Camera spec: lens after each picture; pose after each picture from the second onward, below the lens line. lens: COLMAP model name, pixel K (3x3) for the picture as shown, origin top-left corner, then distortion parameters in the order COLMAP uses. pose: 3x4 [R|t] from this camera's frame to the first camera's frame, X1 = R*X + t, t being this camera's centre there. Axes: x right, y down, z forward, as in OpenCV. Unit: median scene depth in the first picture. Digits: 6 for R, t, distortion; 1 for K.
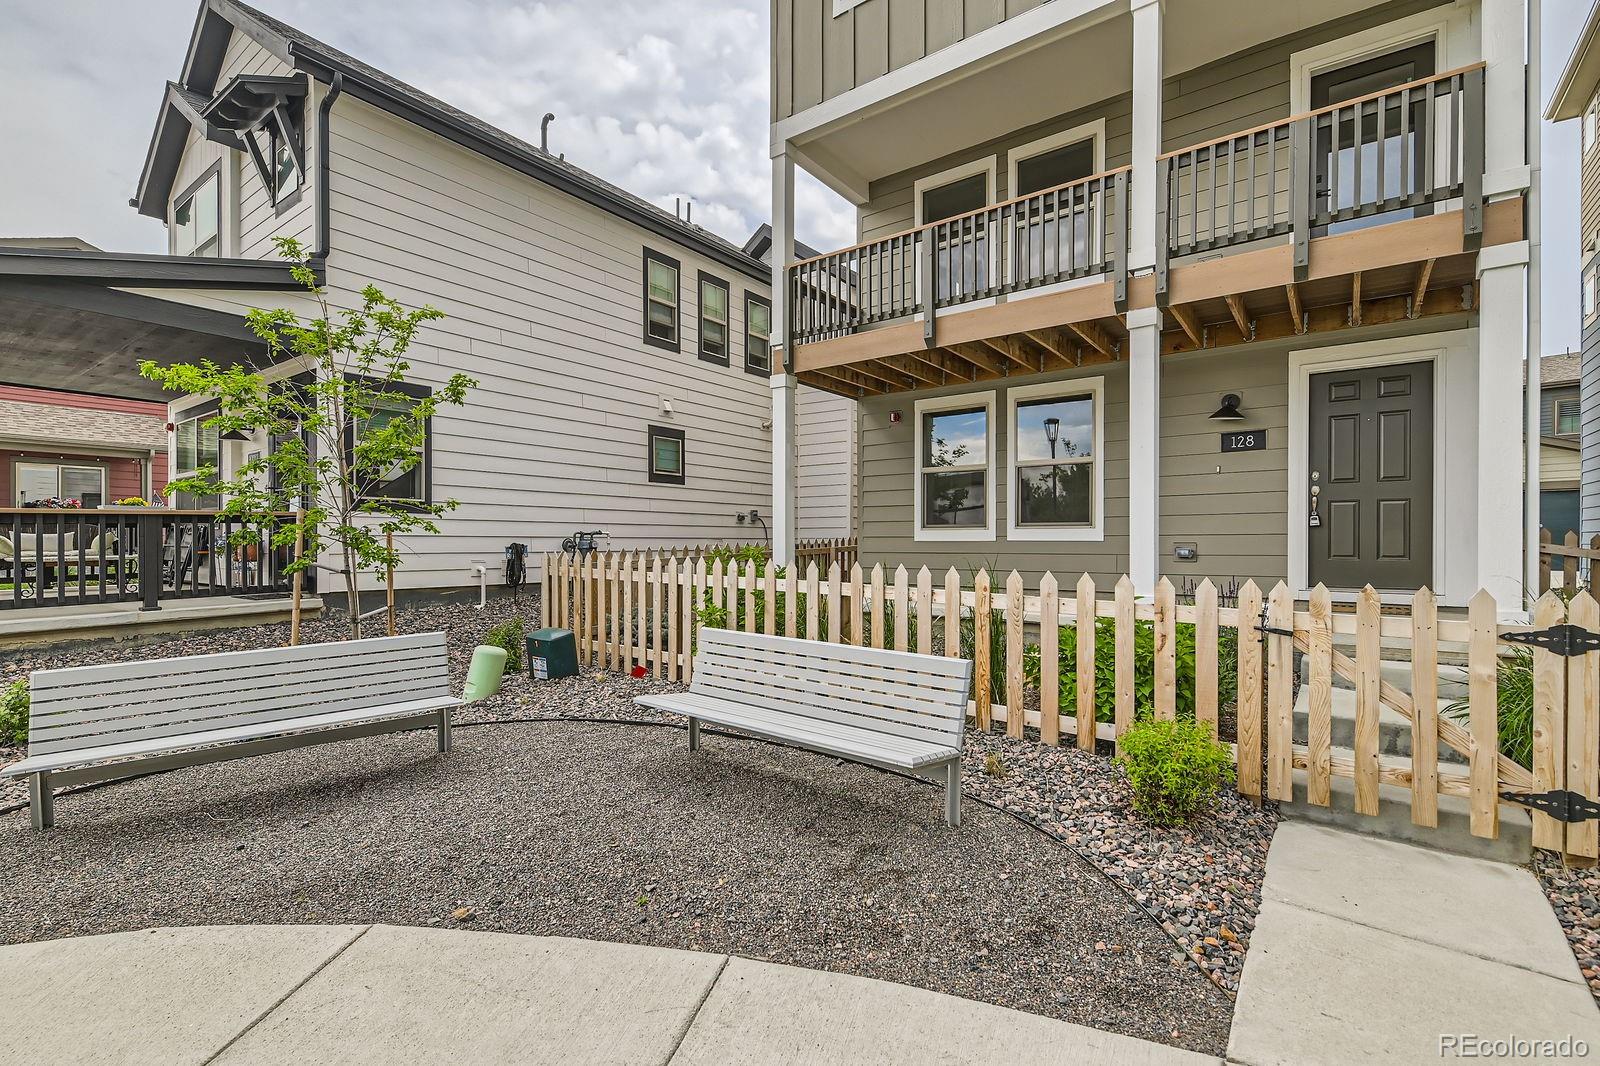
lens RADIAL K [[728.7, 0, 794.1], [0, 728.7, 543.6], [0, 0, 1]] dist [0.008298, -0.005840]
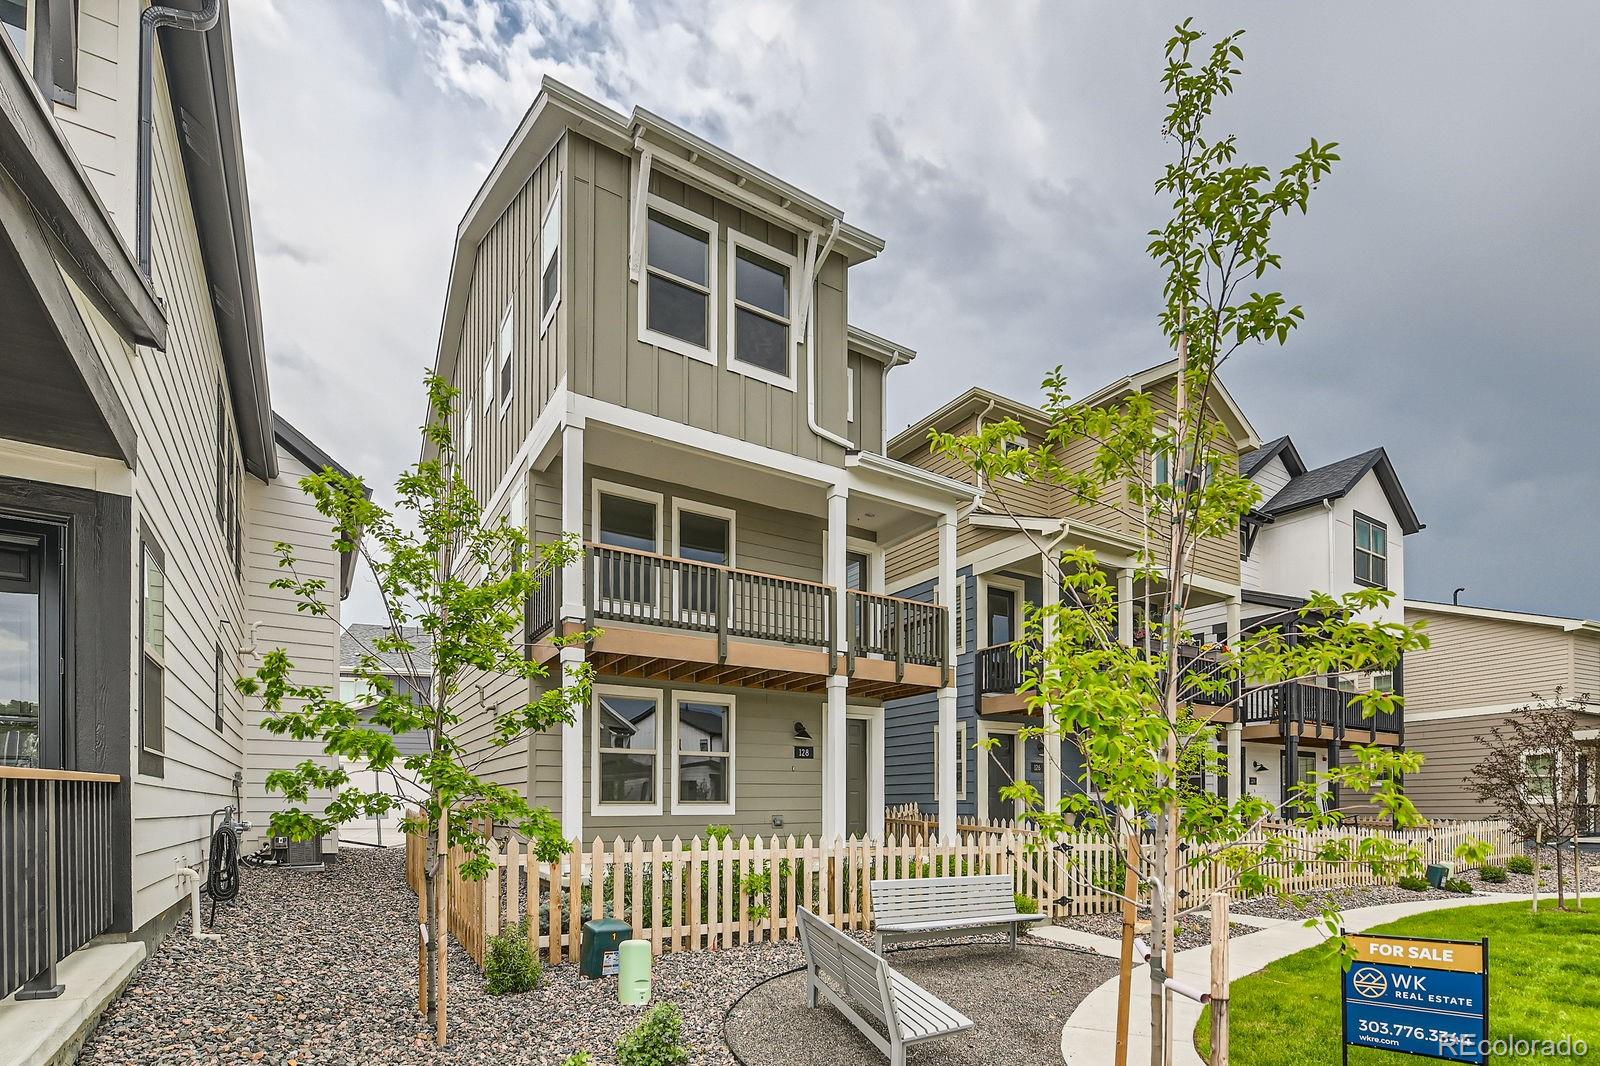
lens RADIAL K [[968.9, 0, 839.8], [0, 968.9, 789.1], [0, 0, 1]] dist [-0.033984, -0.001512]
pose [[0.225125, 0.010556, 0.974273, -1.285441], [0.001867, 0.999935, -0.011266, -0.029304], [-0.974328, 0.004355, 0.225090, 0.387799]]
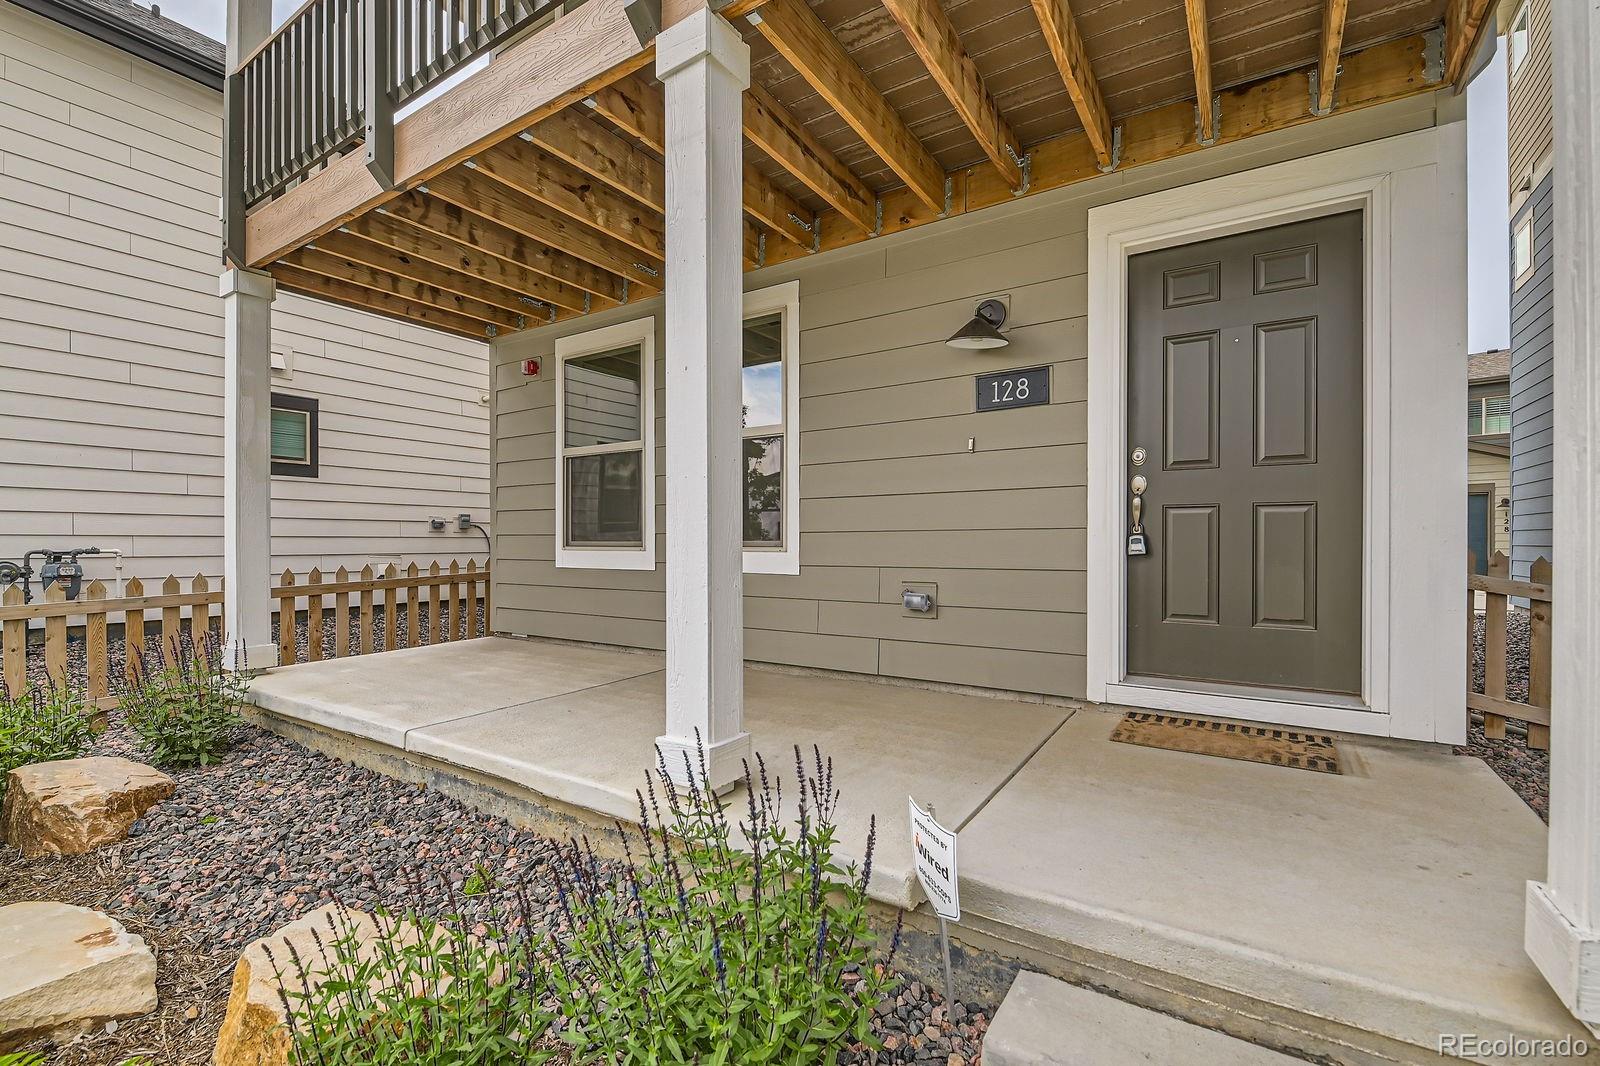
lens RADIAL K [[698.8, 0, 794.7], [0, 698.8, 545.1], [0, 0, 1]] dist [-0.007354, -0.001020]
pose [[0.997758, 0.000376, 0.066928, 0.392790], [-0.000541, 0.999997, 0.002447, -0.028526], [-0.066926, -0.002477, 0.997755, 0.473524]]
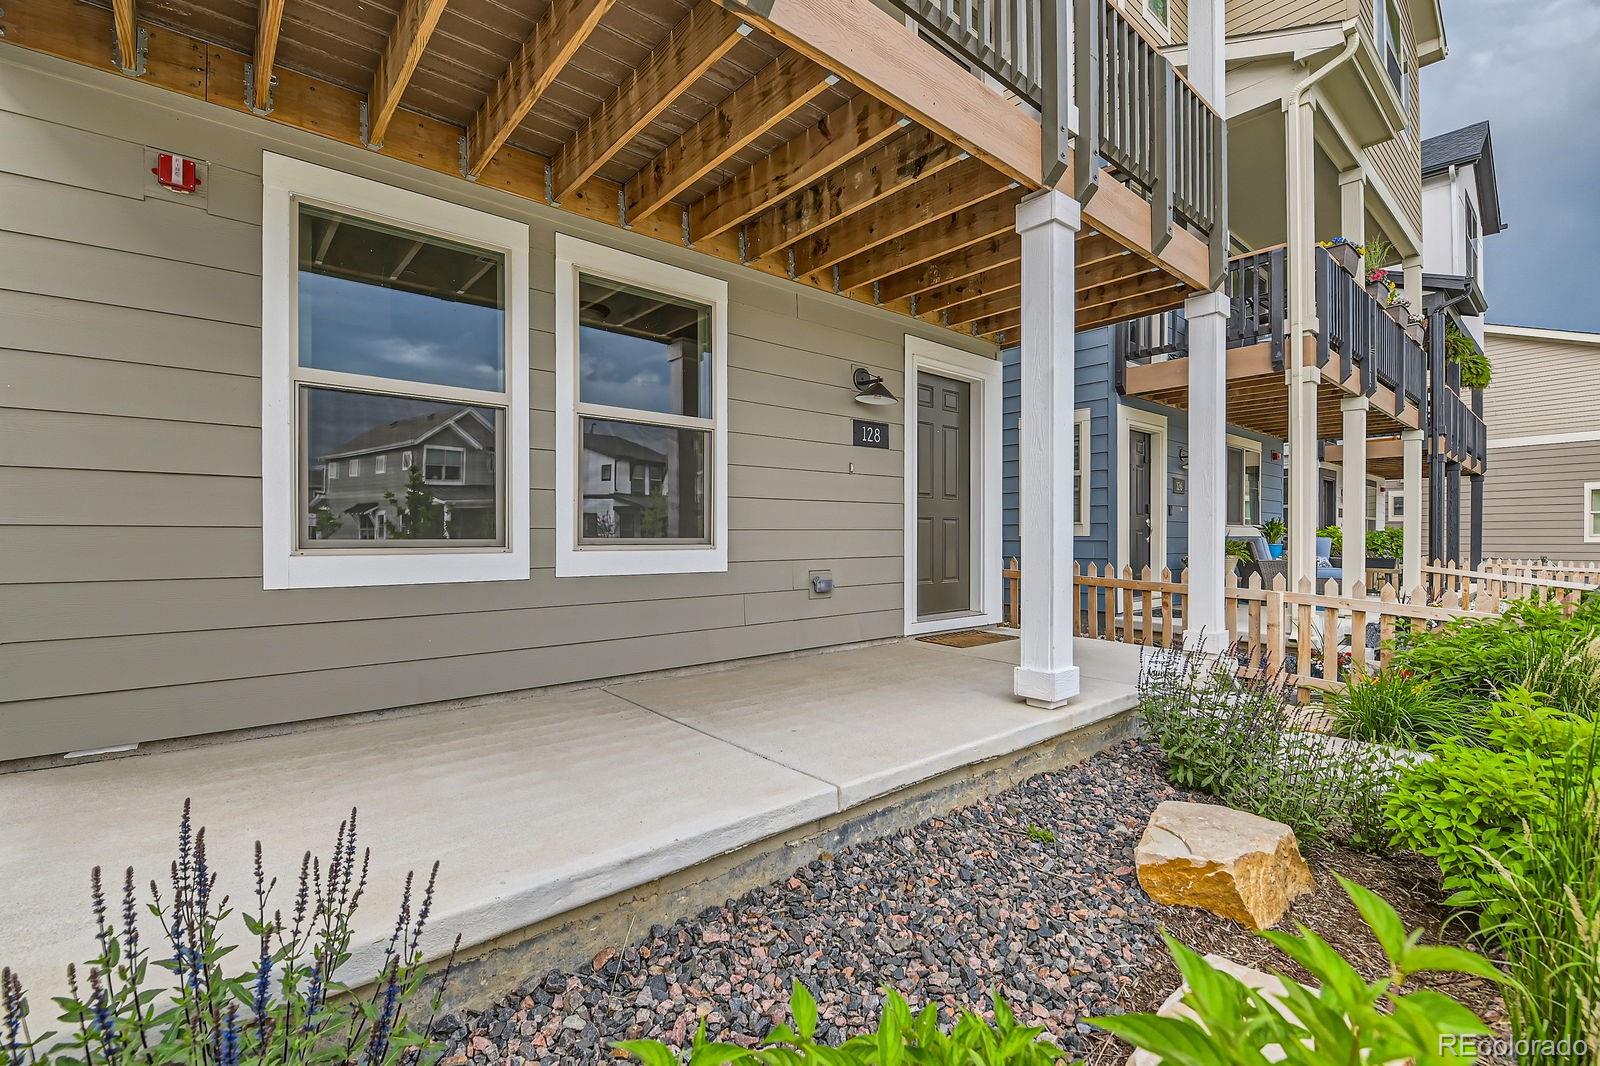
lens RADIAL K [[706.5, 0, 808.9], [0, 706.5, 545.3], [0, 0, 1]] dist [-0.010851, -0.000191]
pose [[0.200308, -0.005457, 0.979718, -0.108725], [0.008895, 0.999953, 0.003751, -0.025947], [-0.979693, 0.007964, 0.200348, 0.841579]]
